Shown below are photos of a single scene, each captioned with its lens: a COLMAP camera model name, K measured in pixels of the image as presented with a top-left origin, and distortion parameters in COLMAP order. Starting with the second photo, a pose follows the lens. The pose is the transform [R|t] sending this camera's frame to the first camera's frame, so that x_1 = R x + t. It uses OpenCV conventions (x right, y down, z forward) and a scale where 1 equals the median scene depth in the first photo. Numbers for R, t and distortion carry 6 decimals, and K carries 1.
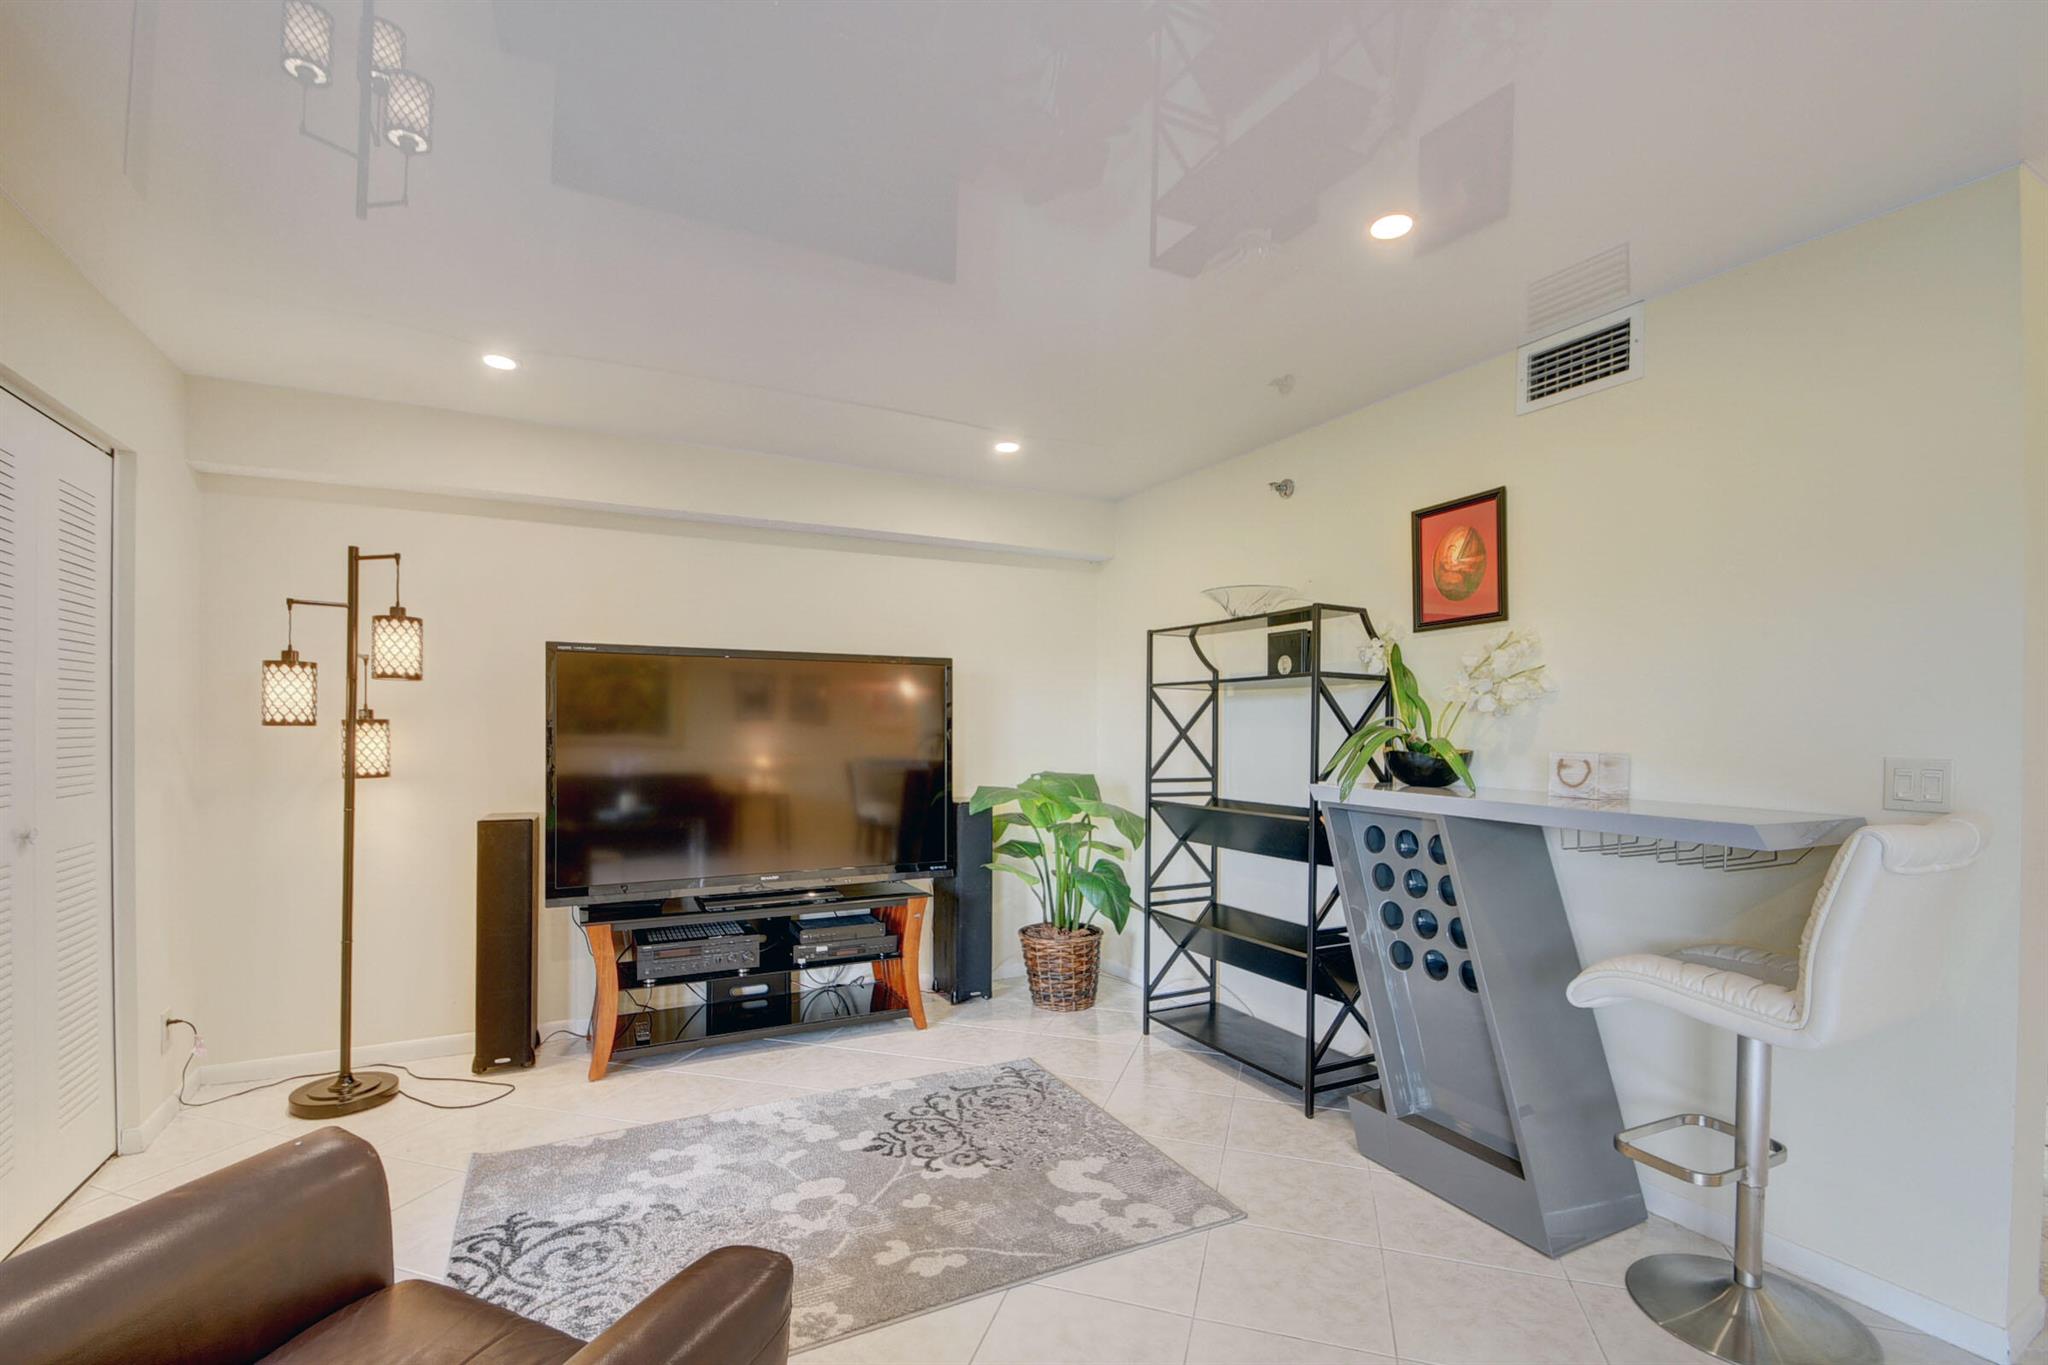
lens RADIAL K [[914.4, 0, 1019.8], [0, 914.4, 728.1], [0, 0, 1]] dist [0.013976, -0.019449]
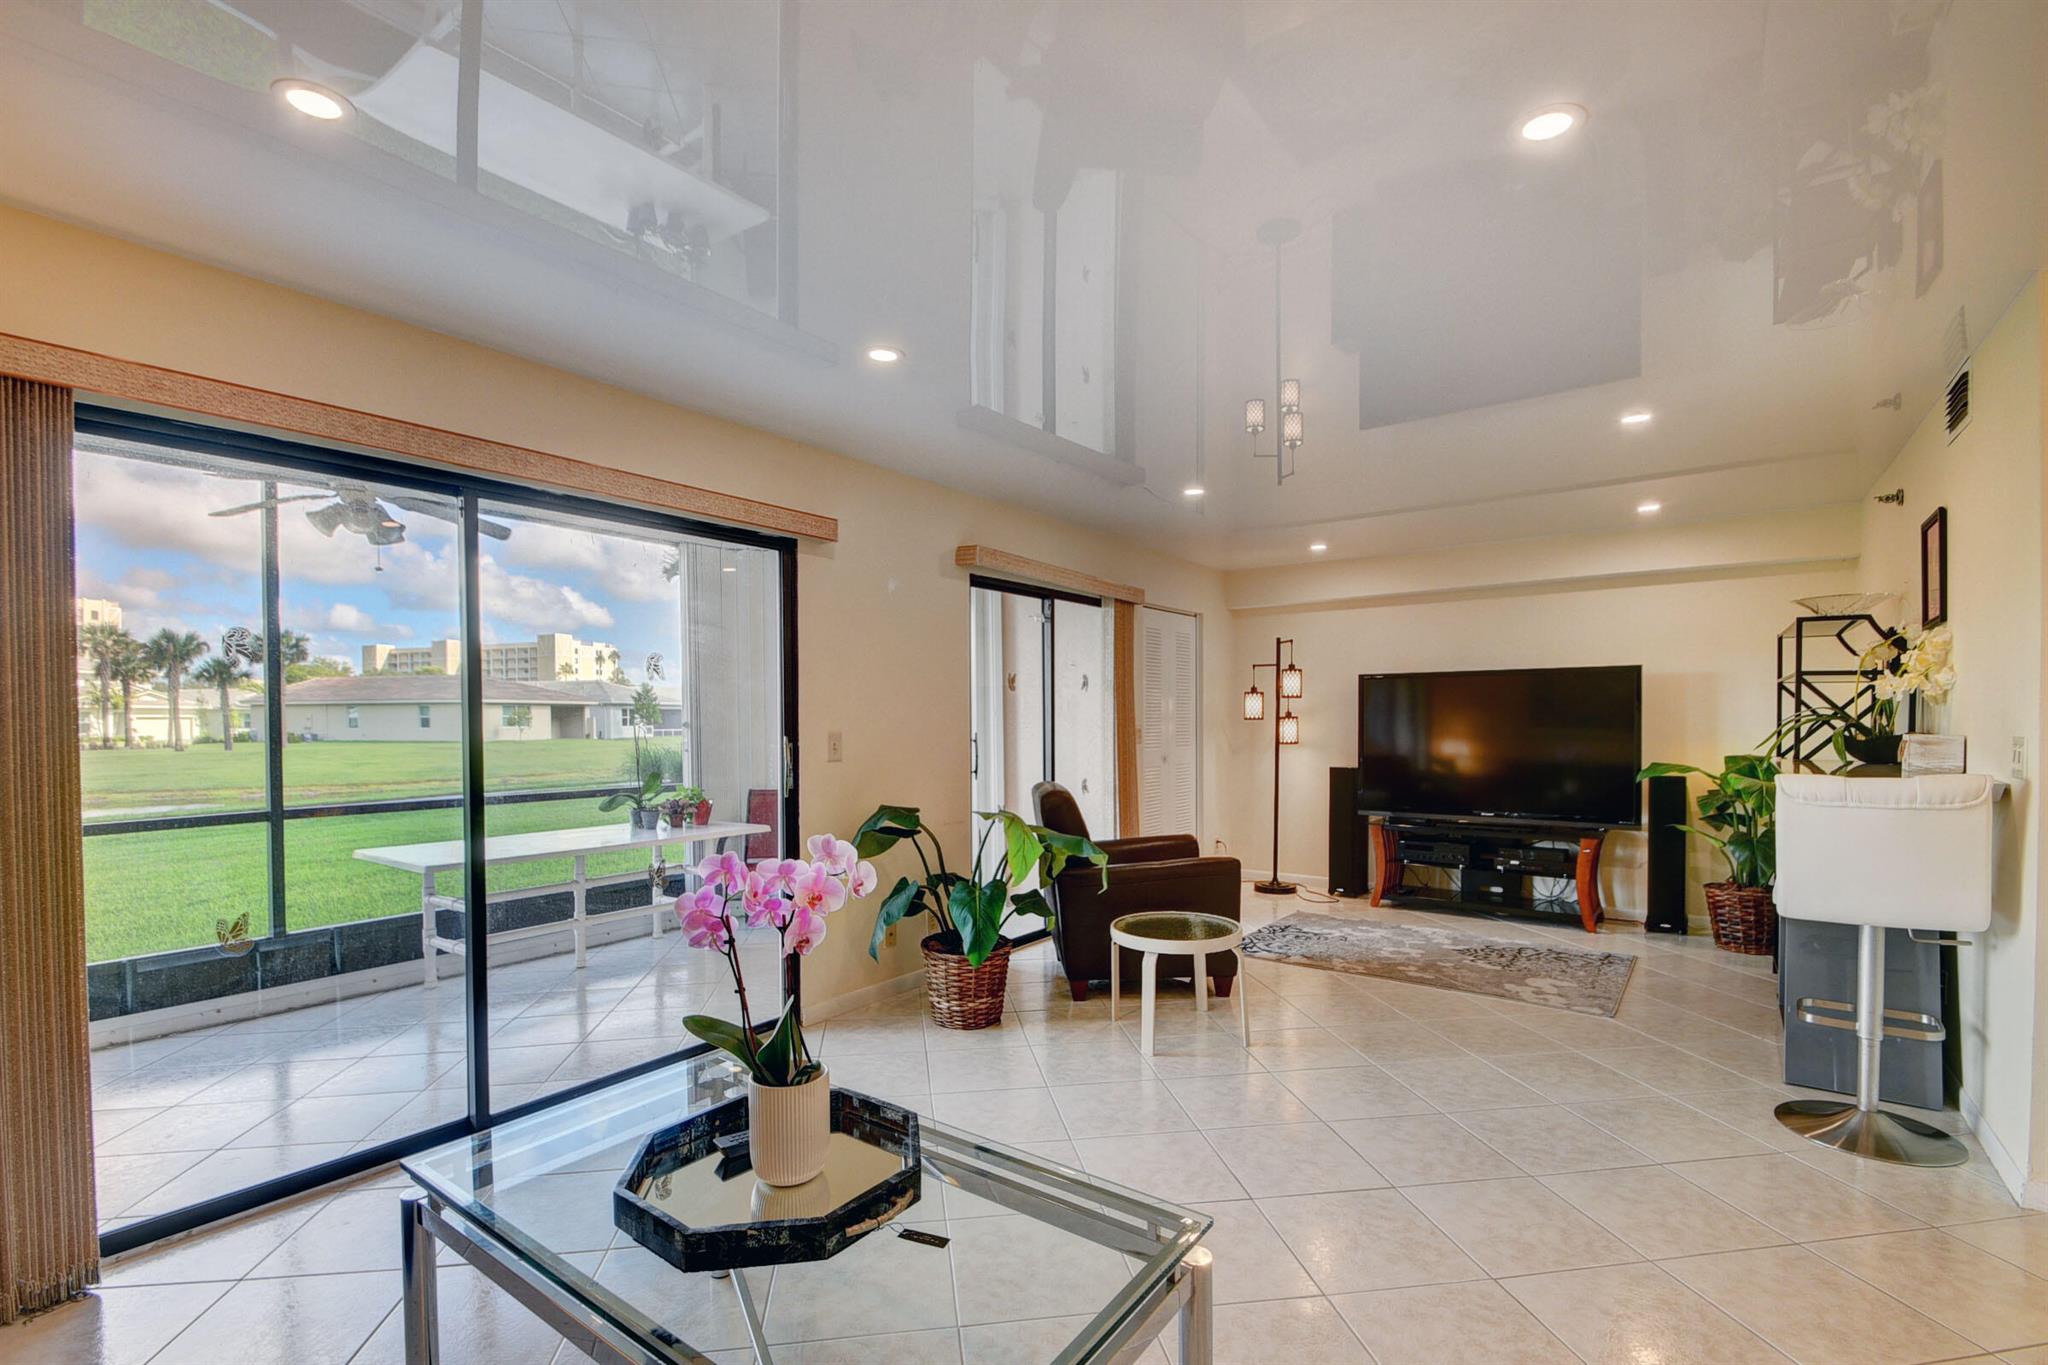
lens RADIAL K [[897.1, 0, 1024.8], [0, 897.1, 740.4], [0, 0, 1]] dist [0.000370, -0.011939]
pose [[0.440713, 0.010258, -0.897590, 0.849790], [0.001147, 0.999927, 0.011991, 0.018104], [0.897648, -0.006314, 0.440669, -0.441262]]
